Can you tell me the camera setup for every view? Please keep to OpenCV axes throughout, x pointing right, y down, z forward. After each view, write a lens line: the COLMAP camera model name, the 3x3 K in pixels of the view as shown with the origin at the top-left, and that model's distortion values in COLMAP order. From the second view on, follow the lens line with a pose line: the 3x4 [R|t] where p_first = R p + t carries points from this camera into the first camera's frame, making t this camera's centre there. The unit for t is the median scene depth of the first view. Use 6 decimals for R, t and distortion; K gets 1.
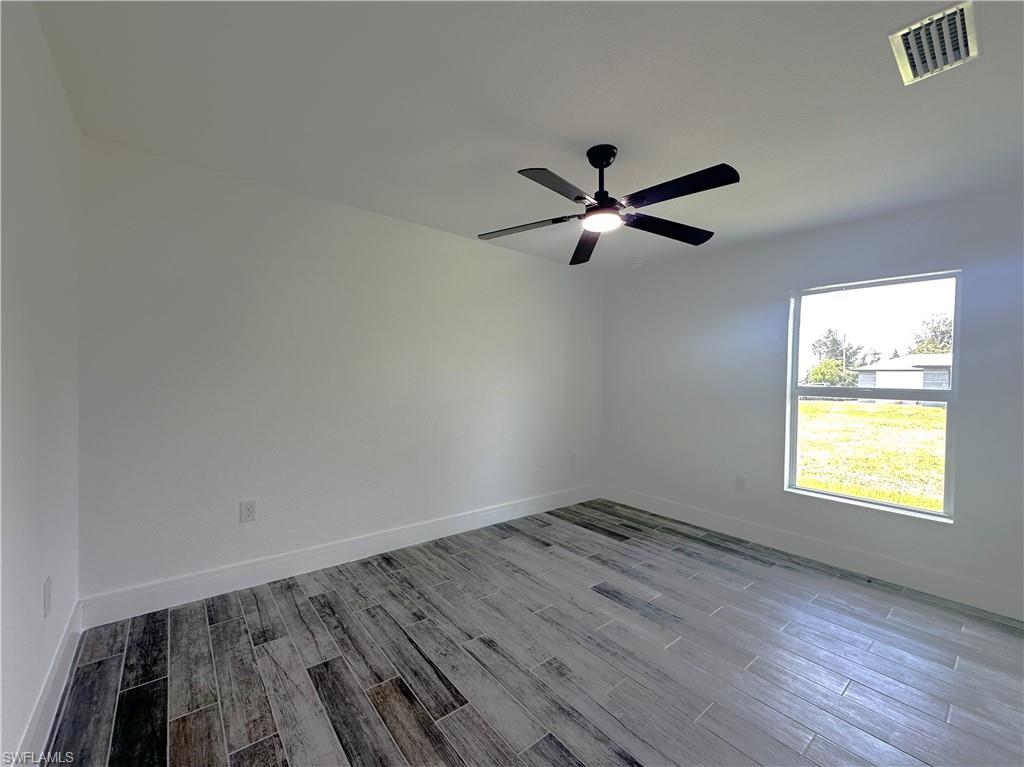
lens RADIAL K [[406.4, 0, 512.0], [0, 406.4, 383.5], [0, 0, 1]] dist [0.001802, 0.000115]
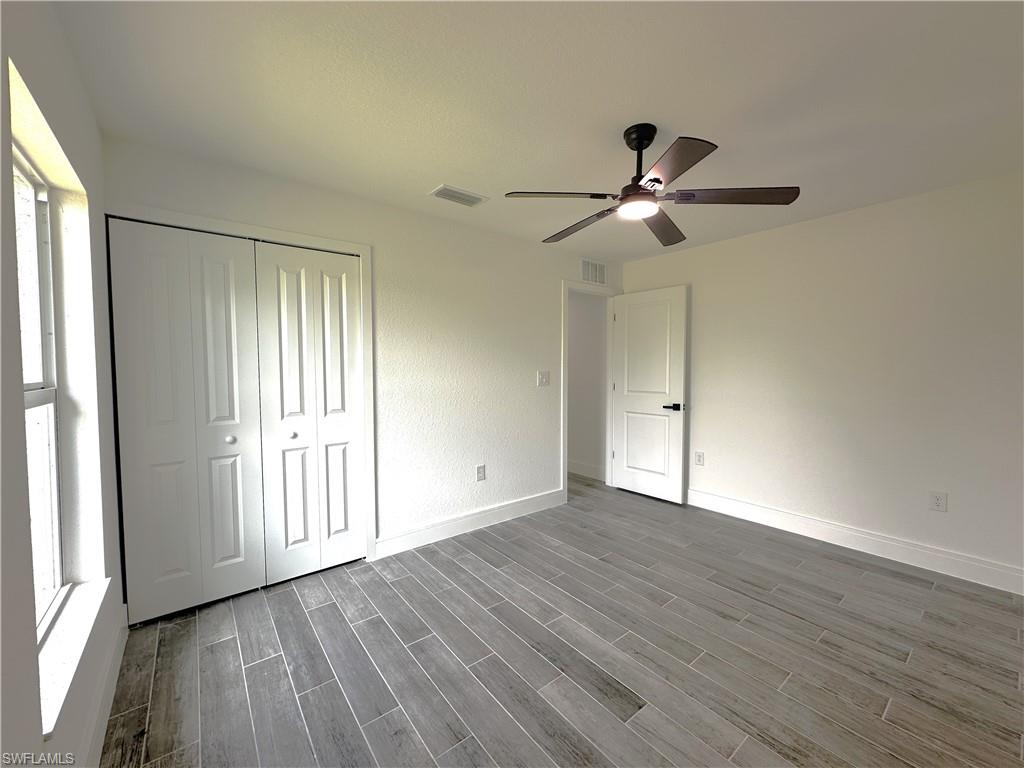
lens RADIAL K [[406.4, 0, 512.0], [0, 406.4, 384.0], [0, 0, 1]] dist [0.001802, 0.000115]
pose [[-0.999667, -0.021191, 0.014746, 0.465093], [-0.020357, 0.998303, 0.054564, -0.029863], [-0.015877, 0.054245, -0.998401, 1.863993]]
